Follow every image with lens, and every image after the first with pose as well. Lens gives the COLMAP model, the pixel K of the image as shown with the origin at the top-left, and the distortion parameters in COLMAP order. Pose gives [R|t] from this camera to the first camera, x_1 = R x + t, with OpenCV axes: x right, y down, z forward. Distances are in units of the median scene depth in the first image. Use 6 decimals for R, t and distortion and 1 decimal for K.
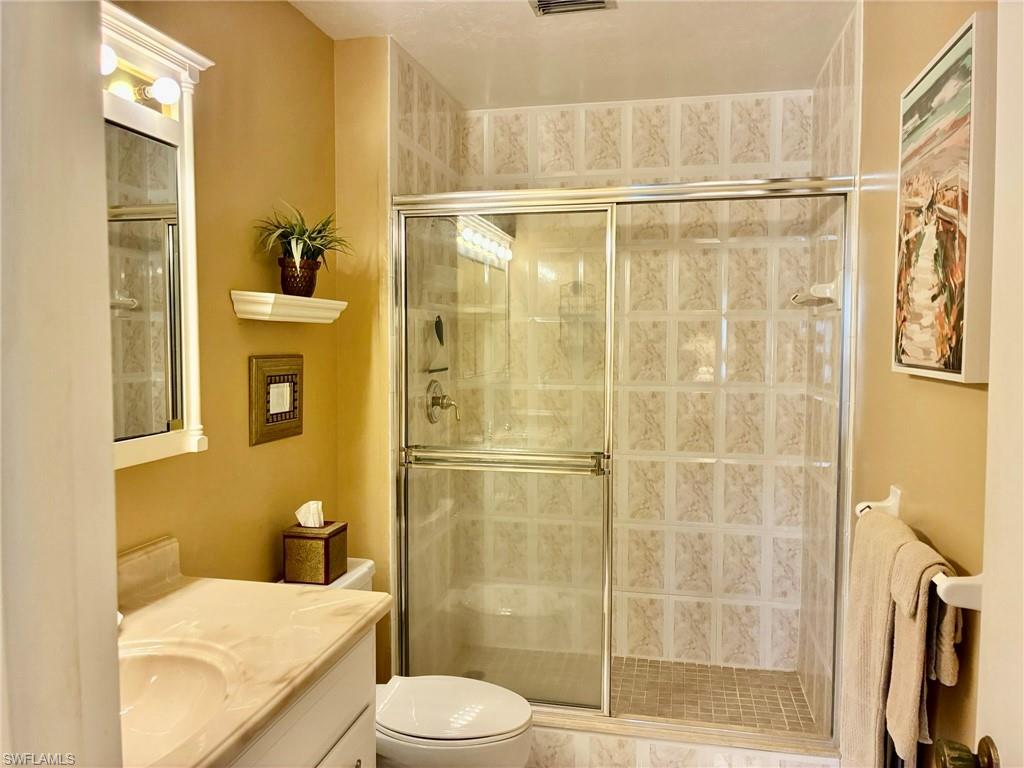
lens RADIAL K [[773.4, 0, 512.0], [0, 773.4, 384.0], [0, 0, 1]] dist [0.047424, -0.071690]
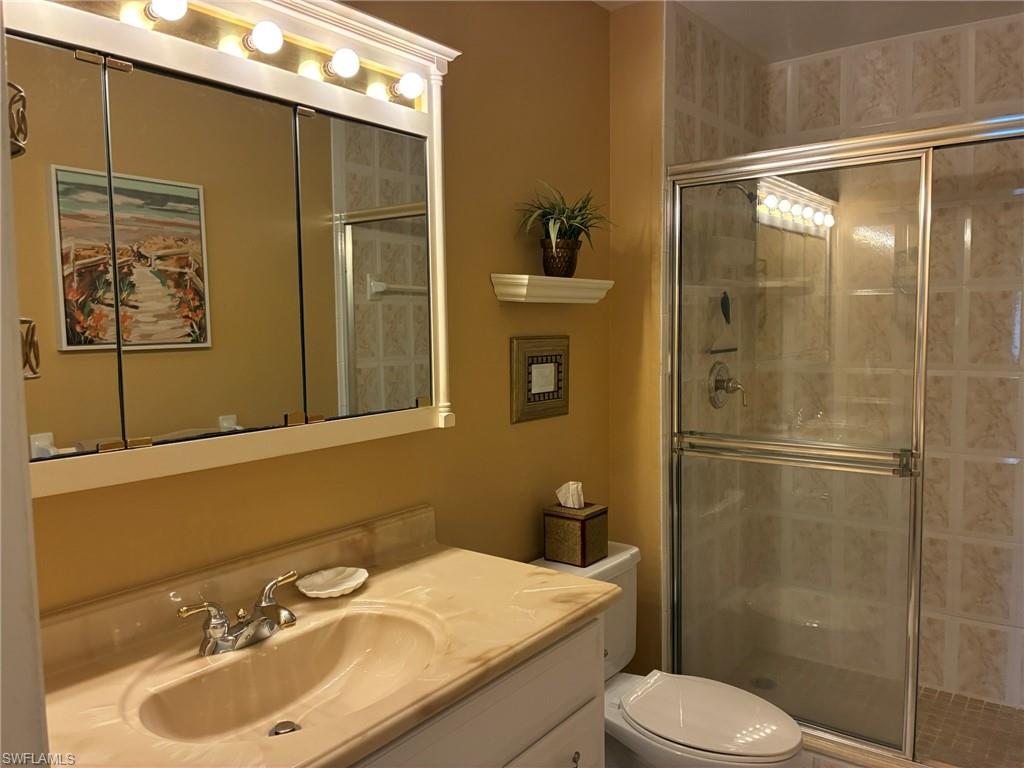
lens RADIAL K [[774.9, 0, 512.9], [0, 774.9, 382.7], [0, 0, 1]] dist [0.040871, -0.063741]
pose [[0.907323, 0.018843, -0.420011, 0.082232], [-0.009248, 0.999648, 0.024868, -0.000909], [0.420332, -0.018679, 0.907178, 0.059173]]
